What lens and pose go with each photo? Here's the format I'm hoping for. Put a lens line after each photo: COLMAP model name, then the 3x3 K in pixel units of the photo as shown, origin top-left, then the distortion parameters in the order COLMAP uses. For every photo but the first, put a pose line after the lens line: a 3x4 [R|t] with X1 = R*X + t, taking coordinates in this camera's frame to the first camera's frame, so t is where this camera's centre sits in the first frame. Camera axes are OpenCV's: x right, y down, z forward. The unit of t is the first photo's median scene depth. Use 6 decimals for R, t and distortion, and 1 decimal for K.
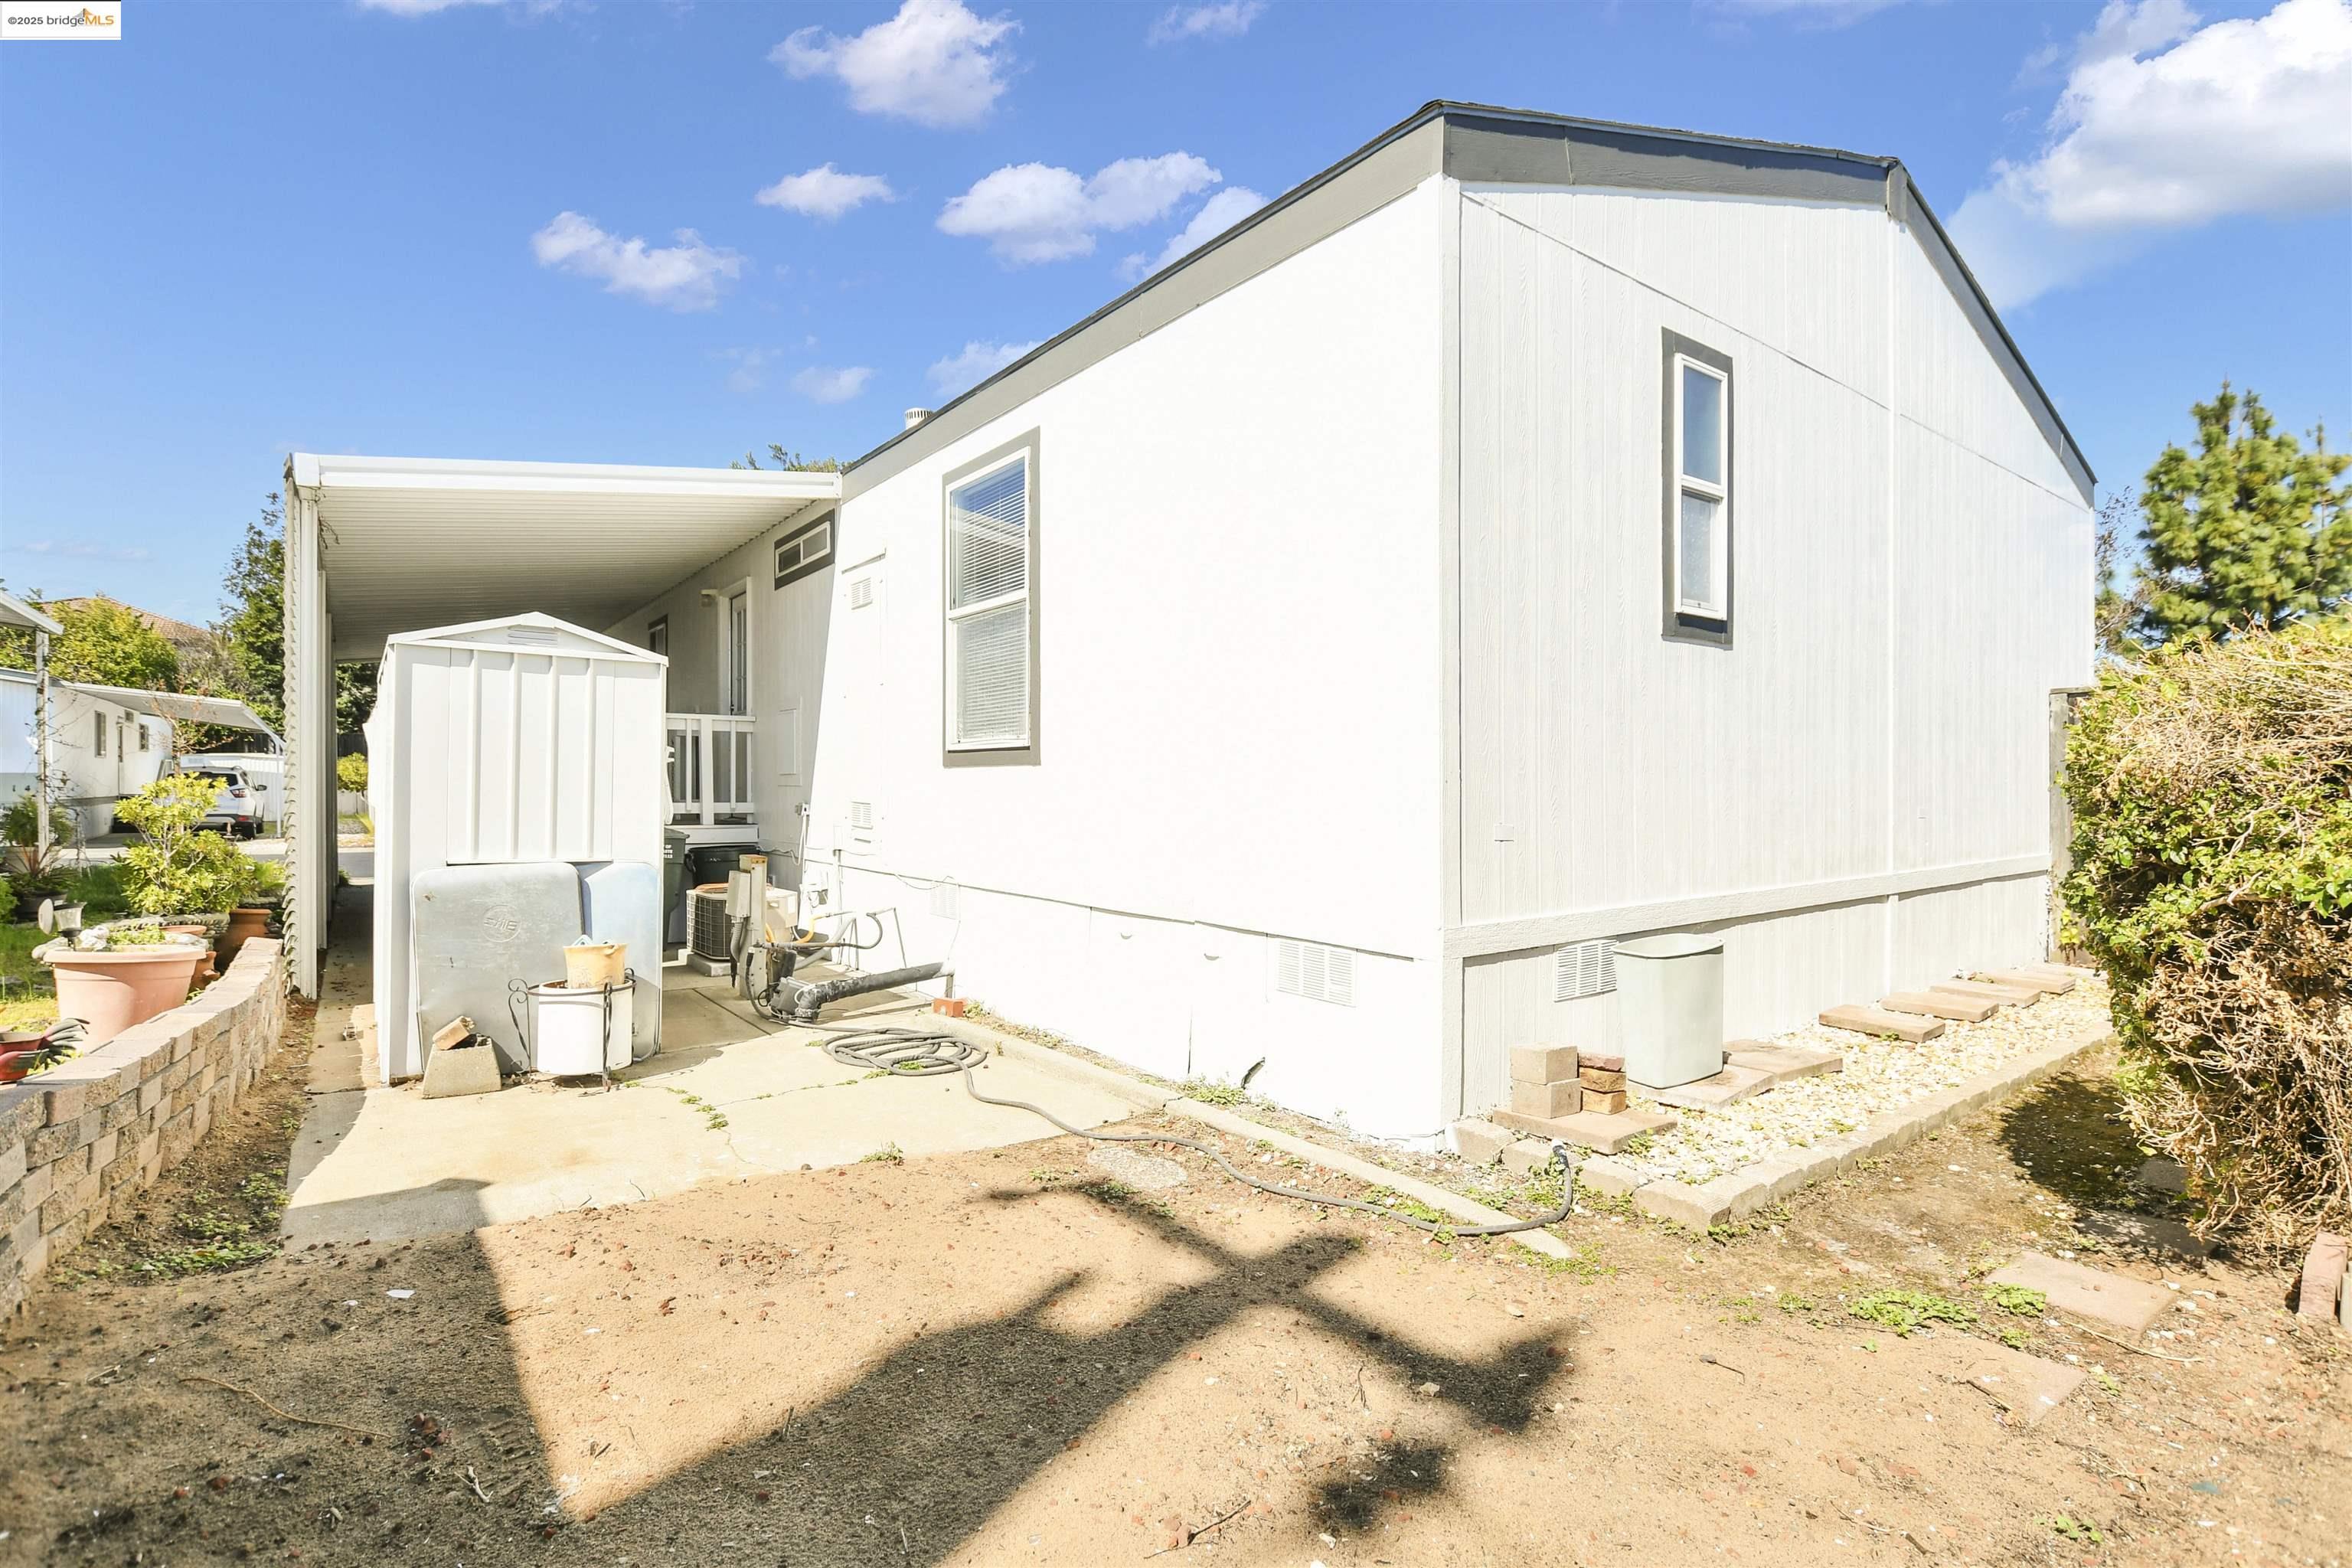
lens RADIAL K [[1121.2, 0, 1154.7], [0, 1121.2, 792.9], [0, 0, 1]] dist [-0.002889, -0.000404]
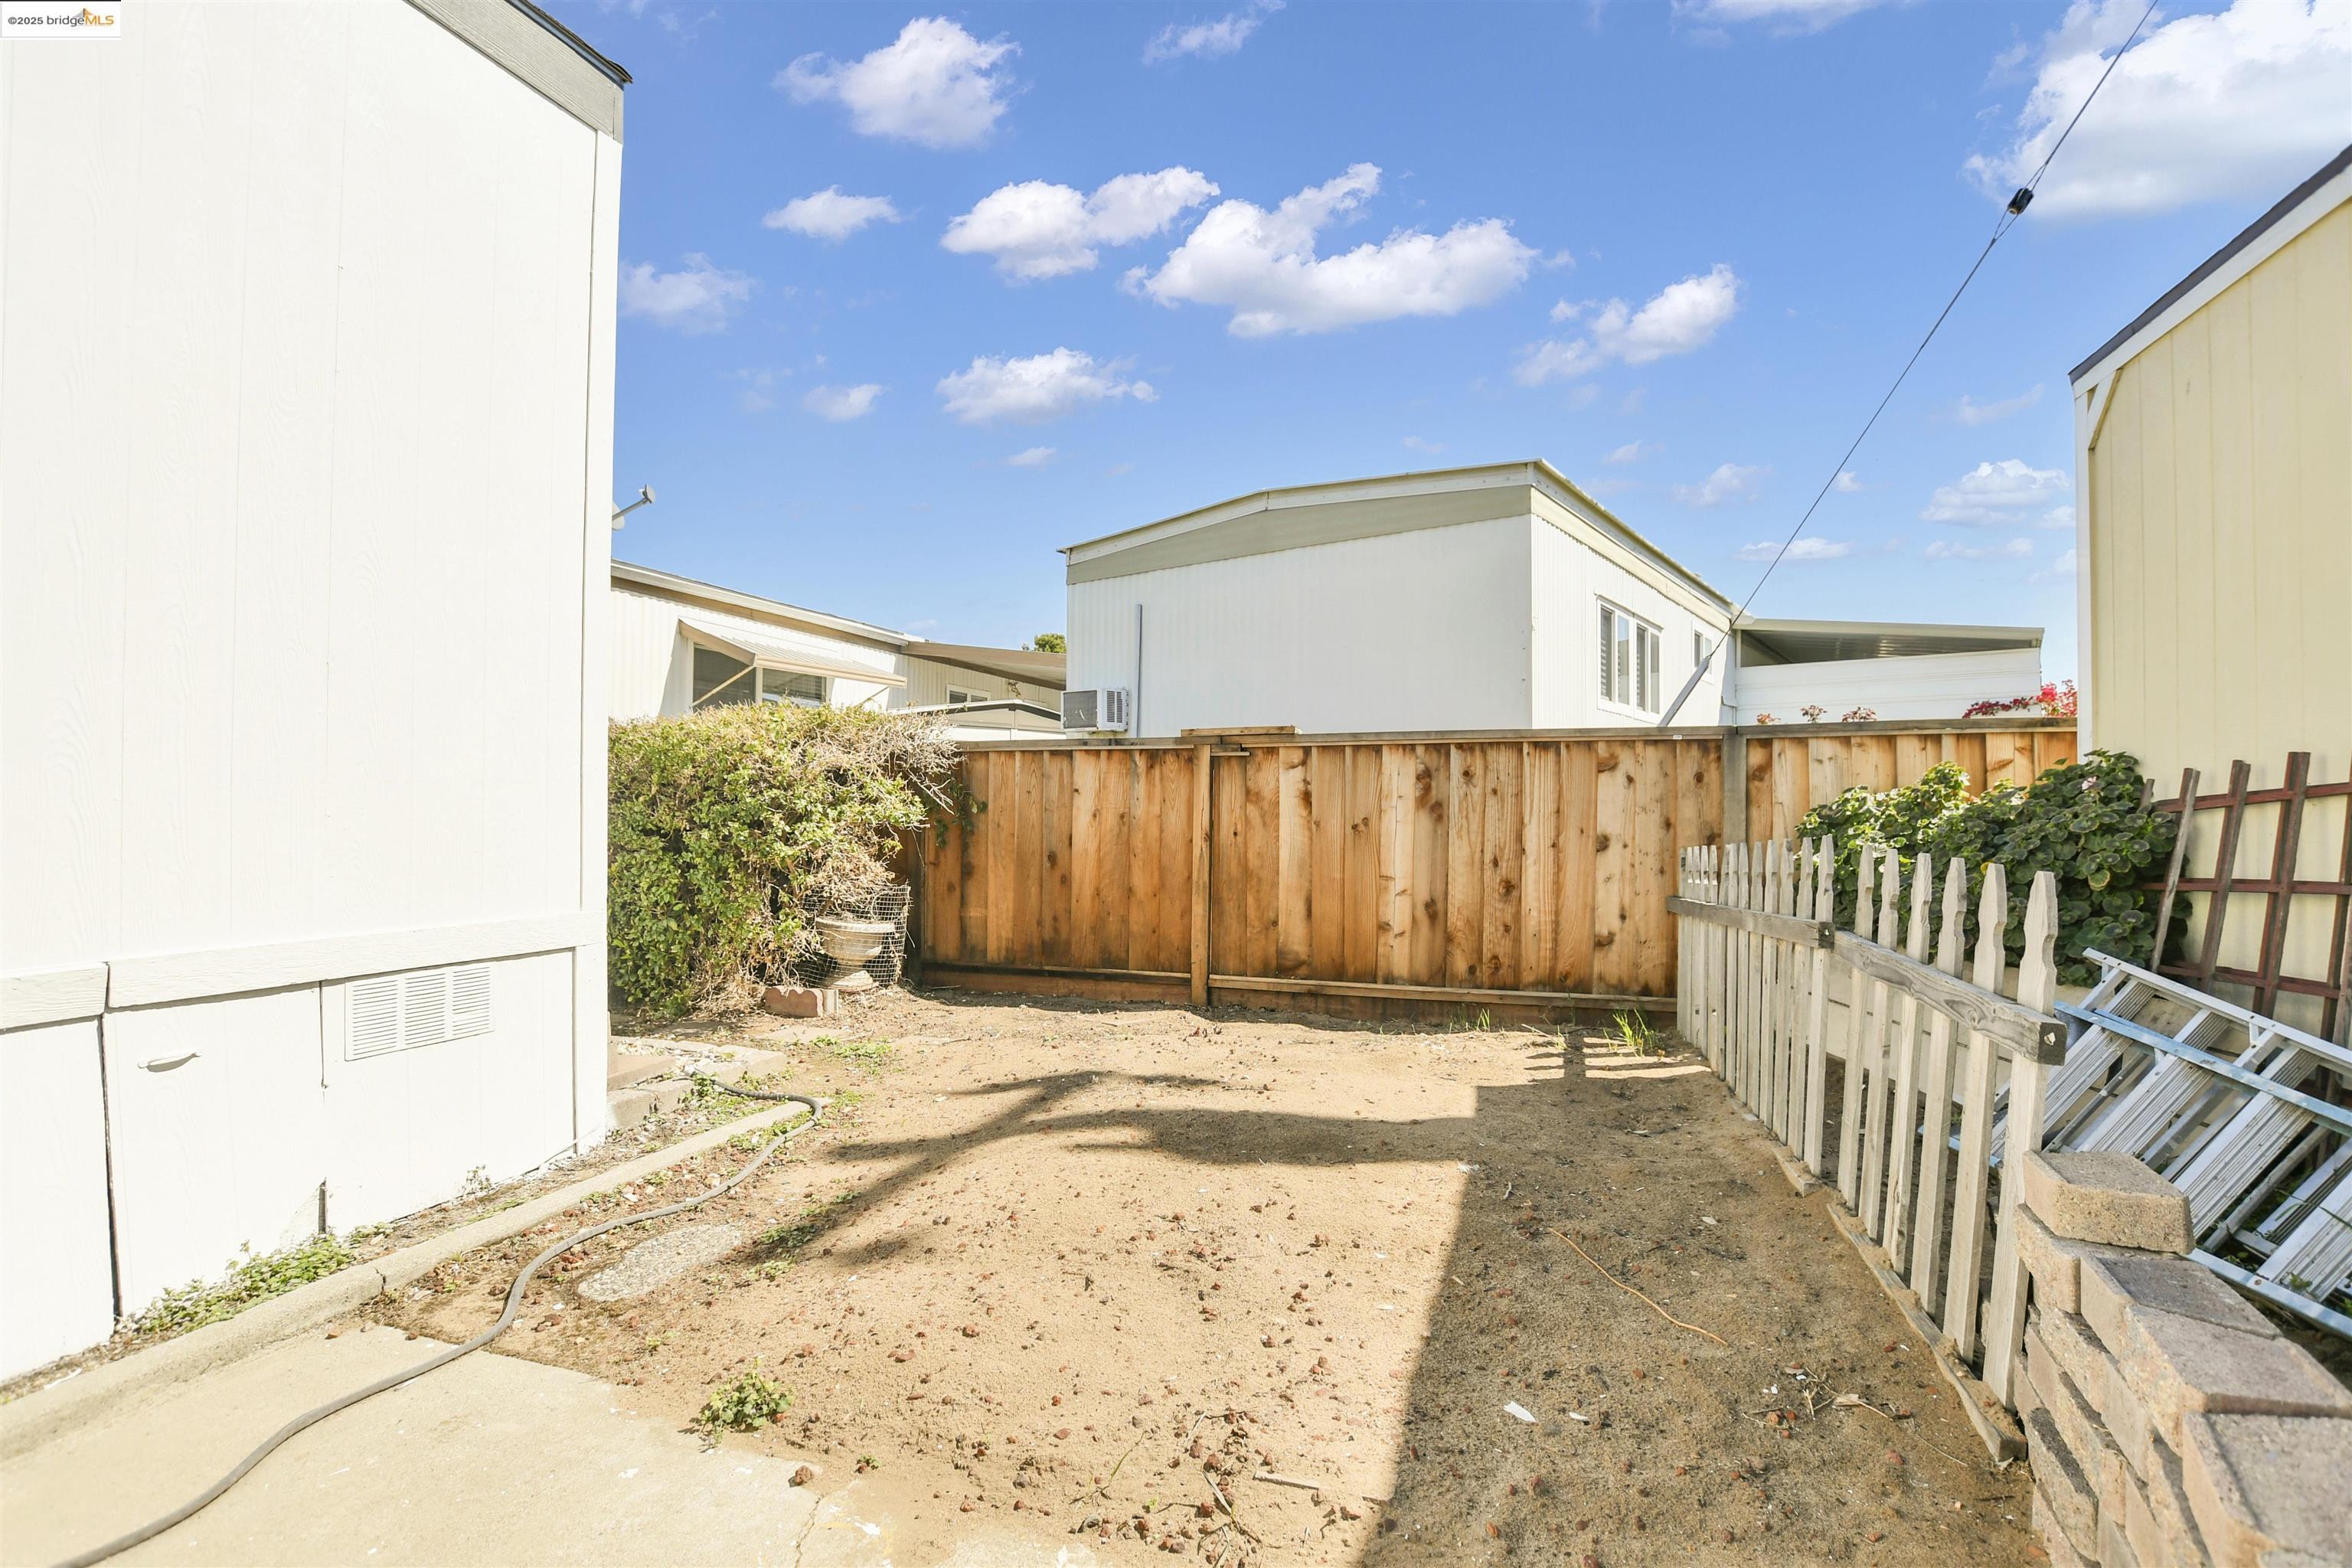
lens RADIAL K [[1121.2, 0, 1154.7], [0, 1121.2, 792.9], [0, 0, 1]] dist [-0.002889, -0.000404]
pose [[-0.561124, 0.007551, 0.827697, -1.068996], [0.000522, 0.999961, -0.008769, 0.038559], [-0.827732, -0.004489, -0.561106, 1.496863]]
